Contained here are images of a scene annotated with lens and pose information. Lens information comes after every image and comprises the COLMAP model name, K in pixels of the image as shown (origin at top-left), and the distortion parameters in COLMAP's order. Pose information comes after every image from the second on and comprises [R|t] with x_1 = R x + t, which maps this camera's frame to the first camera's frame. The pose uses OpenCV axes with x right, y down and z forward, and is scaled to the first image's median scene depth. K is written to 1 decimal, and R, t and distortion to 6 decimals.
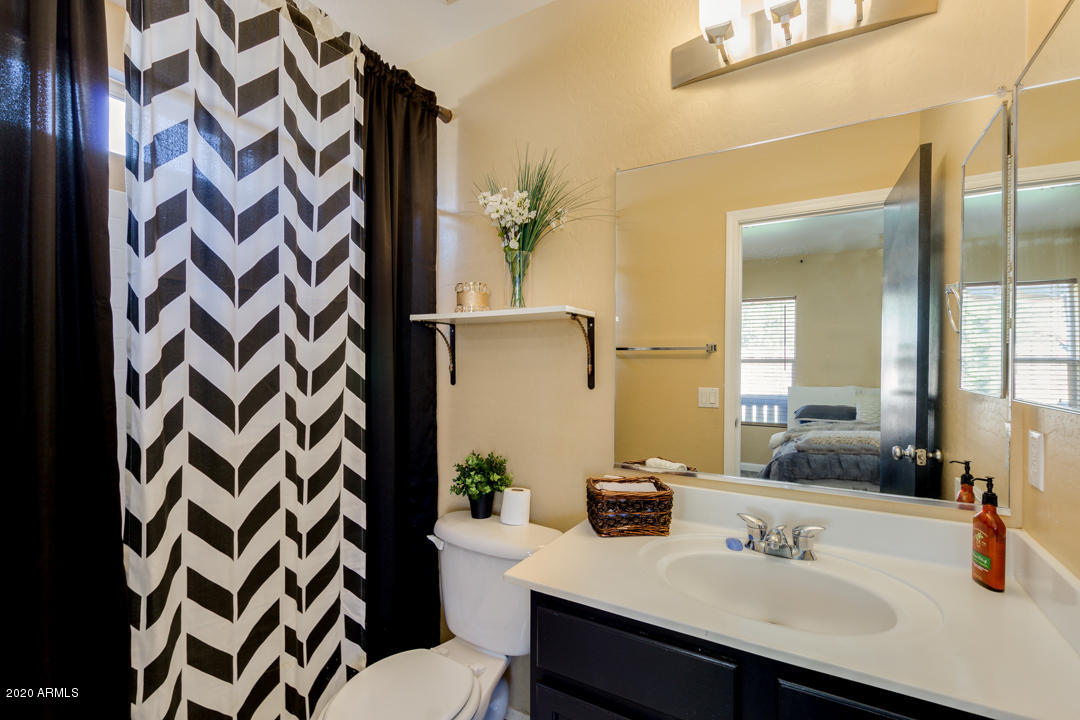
lens RADIAL K [[498.1, 0, 543.2], [0, 498.1, 362.8], [0, 0, 1]] dist [0.011945, -0.003386]
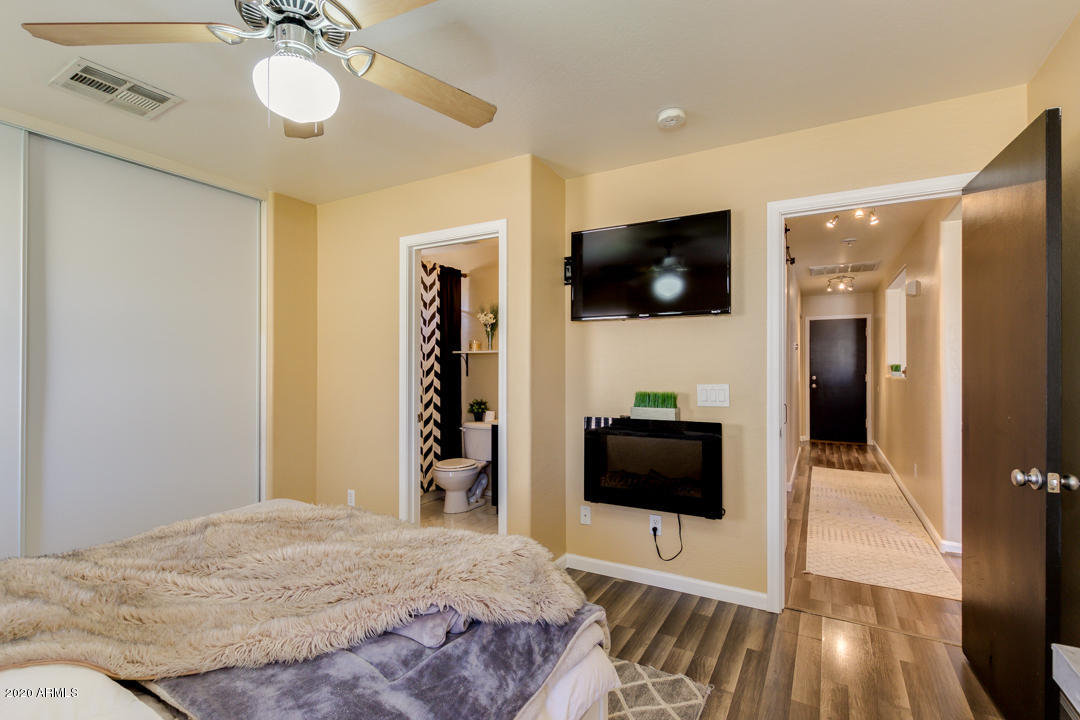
lens RADIAL K [[498.1, 0, 537.5], [0, 498.1, 358.9], [0, 0, 1]] dist [0.011945, -0.003386]
pose [[0.999981, -0.001541, 0.006052, 0.211541], [0.001589, 0.999966, -0.008035, -0.031307], [-0.006039, 0.008045, 0.999949, -1.964156]]
